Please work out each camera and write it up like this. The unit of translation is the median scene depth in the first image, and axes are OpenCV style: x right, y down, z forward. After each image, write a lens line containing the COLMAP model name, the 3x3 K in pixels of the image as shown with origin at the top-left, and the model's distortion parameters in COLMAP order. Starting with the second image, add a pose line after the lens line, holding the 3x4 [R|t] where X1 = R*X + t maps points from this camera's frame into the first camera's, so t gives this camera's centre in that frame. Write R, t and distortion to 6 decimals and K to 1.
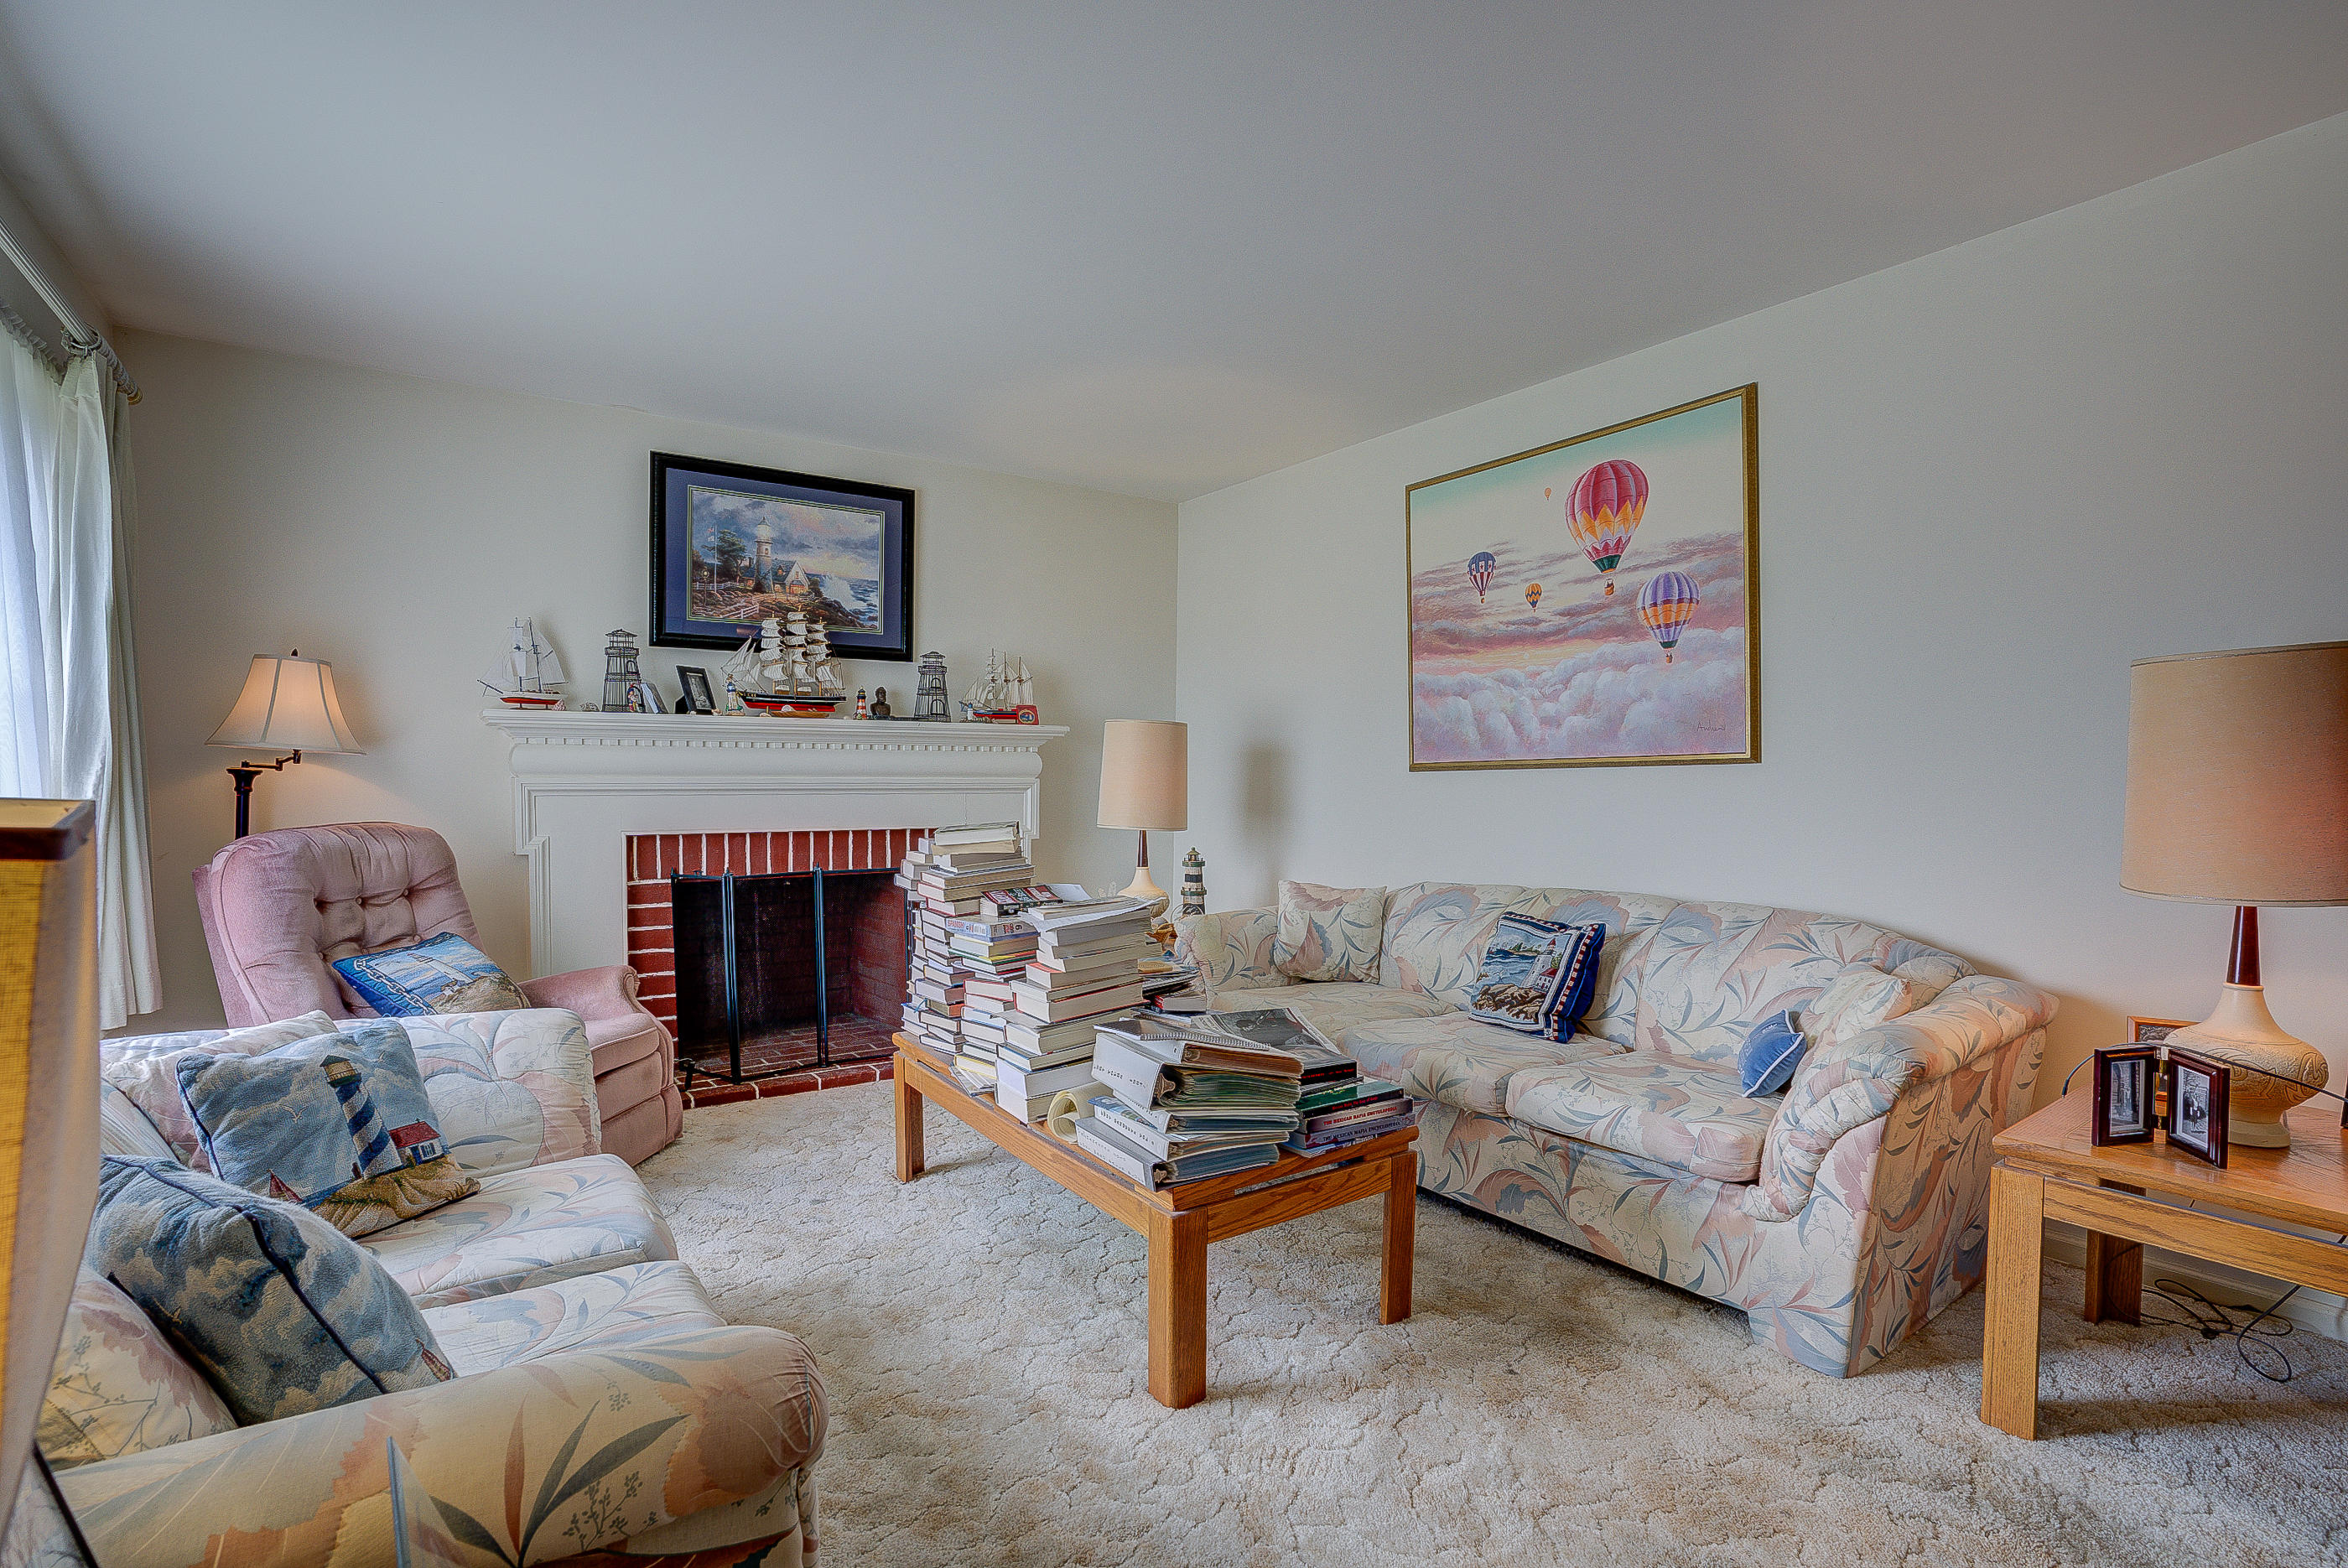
lens RADIAL K [[1079.1, 0, 1174.0], [0, 1079.1, 784.0], [0, 0, 1]] dist [-0.086734, 0.042740]
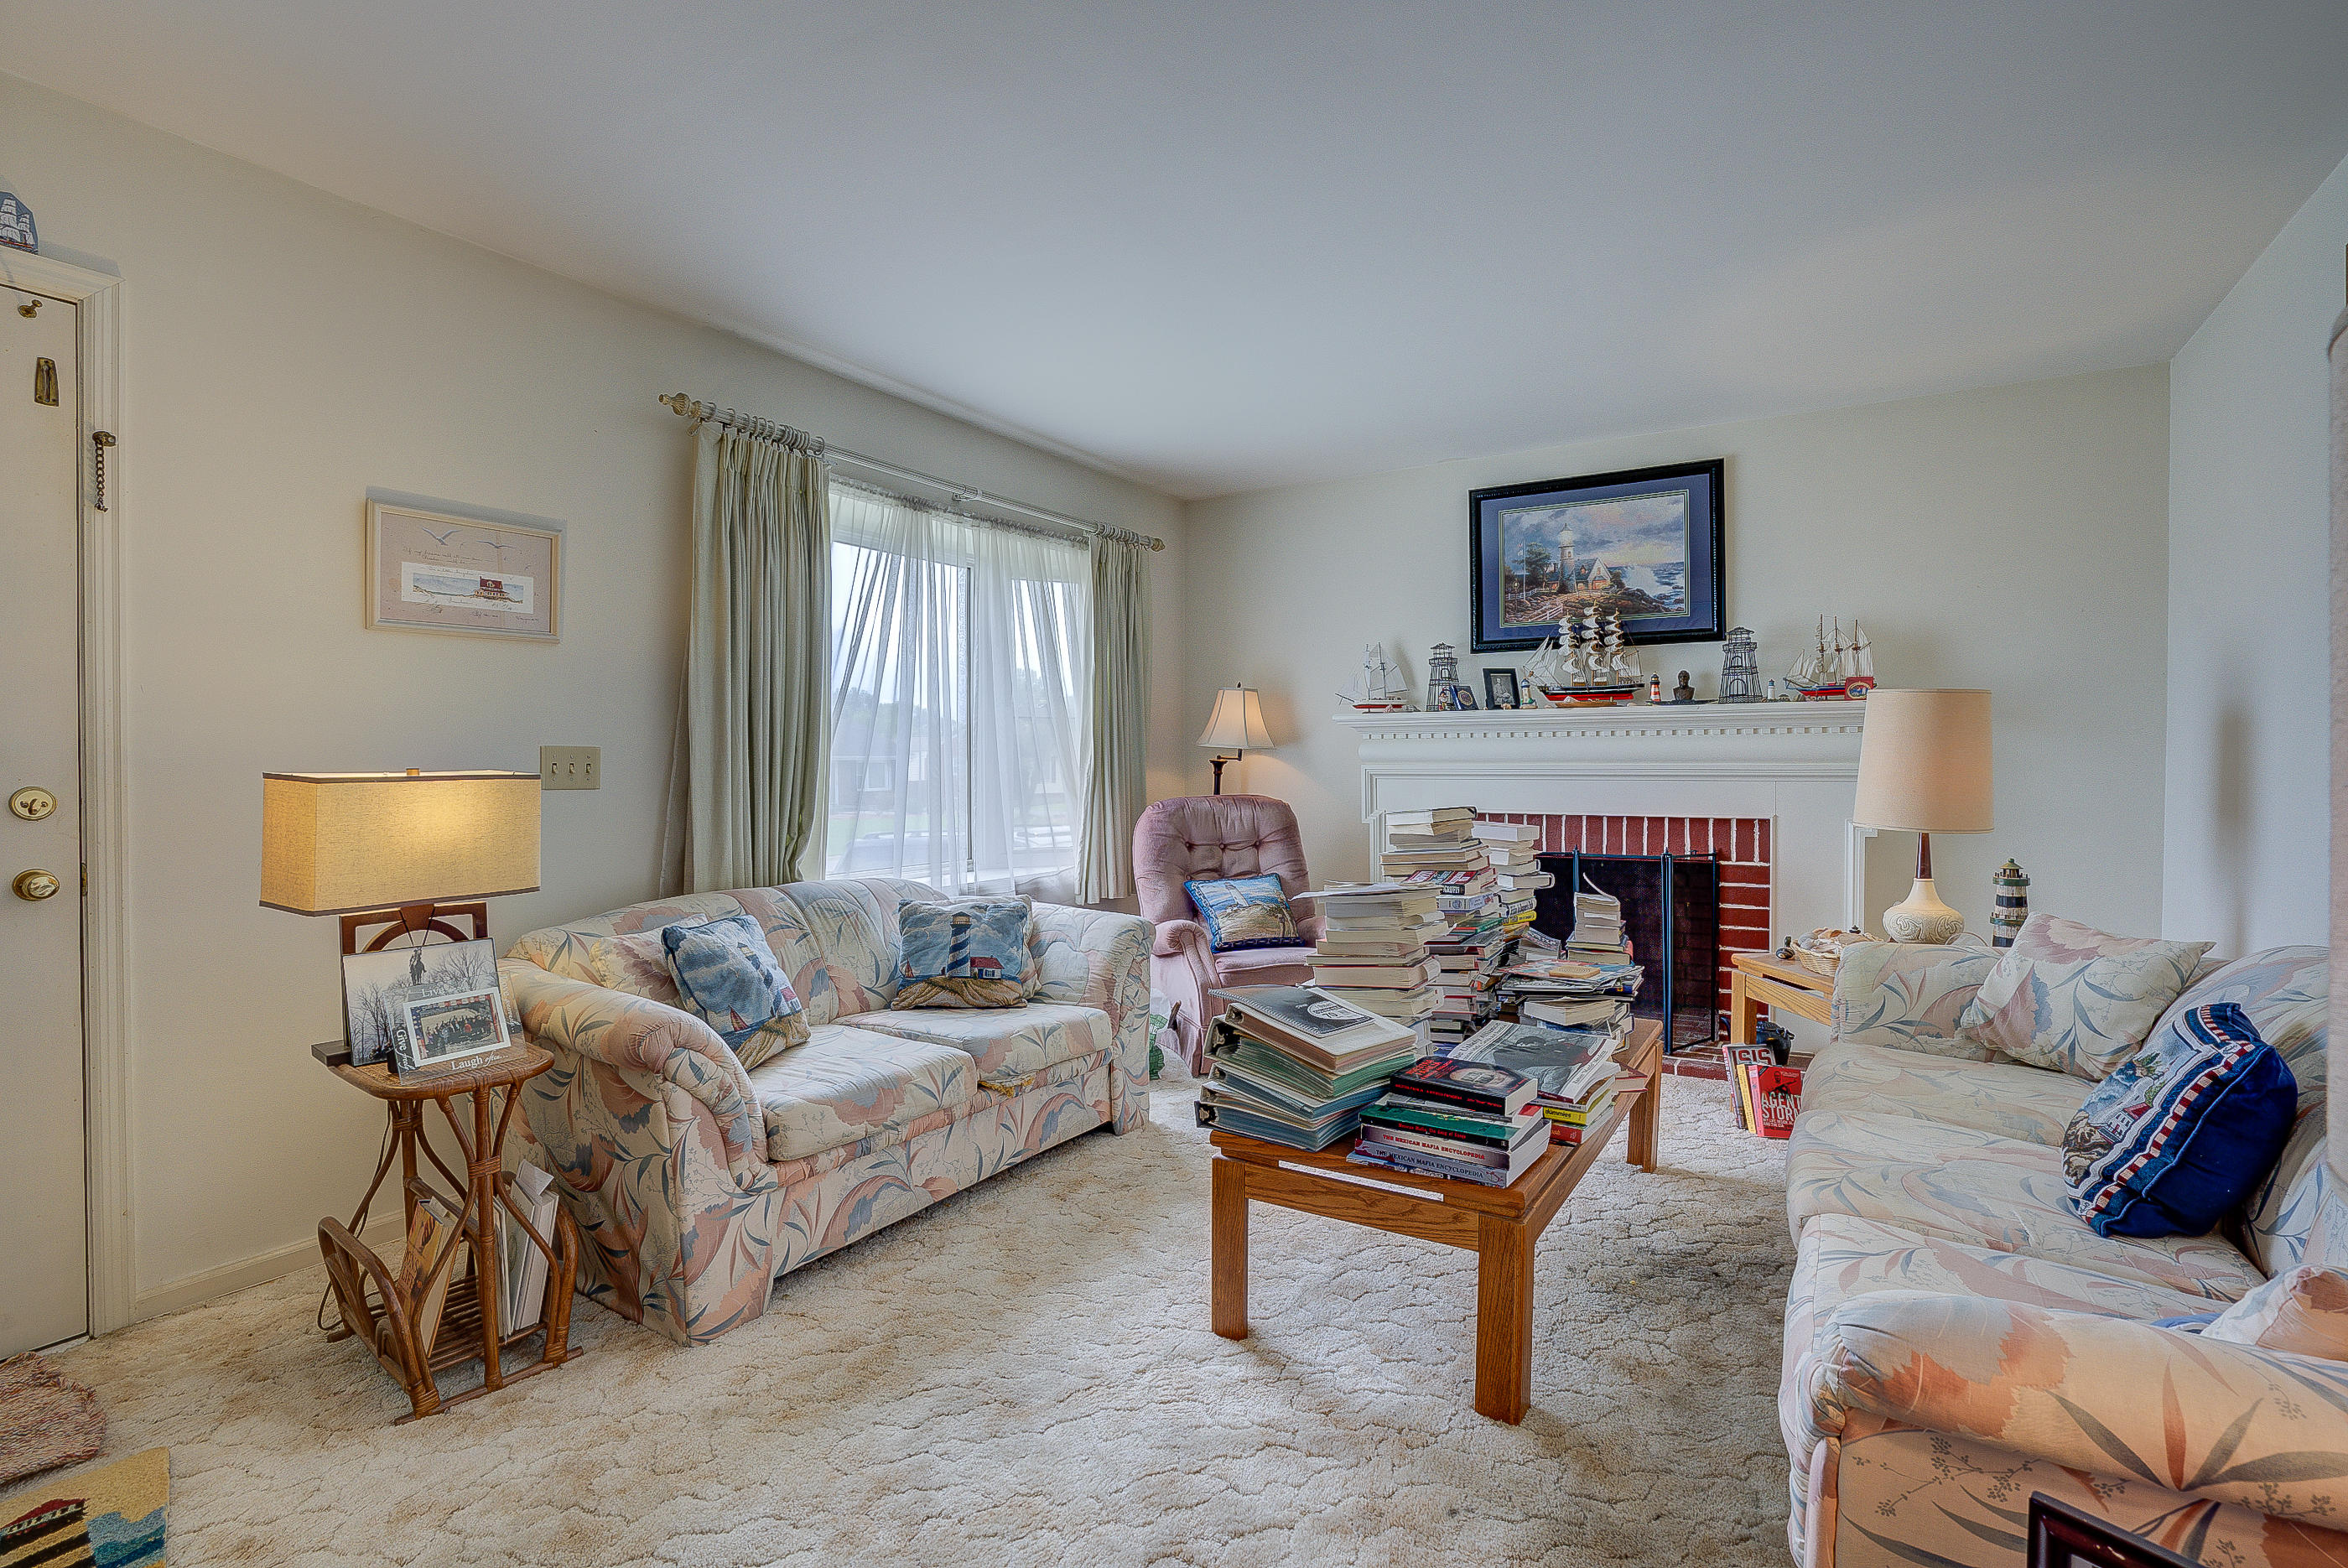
lens RADIAL K [[1087.6, 0, 1240.1], [0, 1087.6, 737.2], [0, 0, 1]] dist [-0.044846, 0.000424]
pose [[0.417977, -0.024401, -0.908130, 0.473735], [-0.001462, 0.999620, -0.027532, -0.002680], [0.908456, 0.012836, 0.417782, 0.241457]]
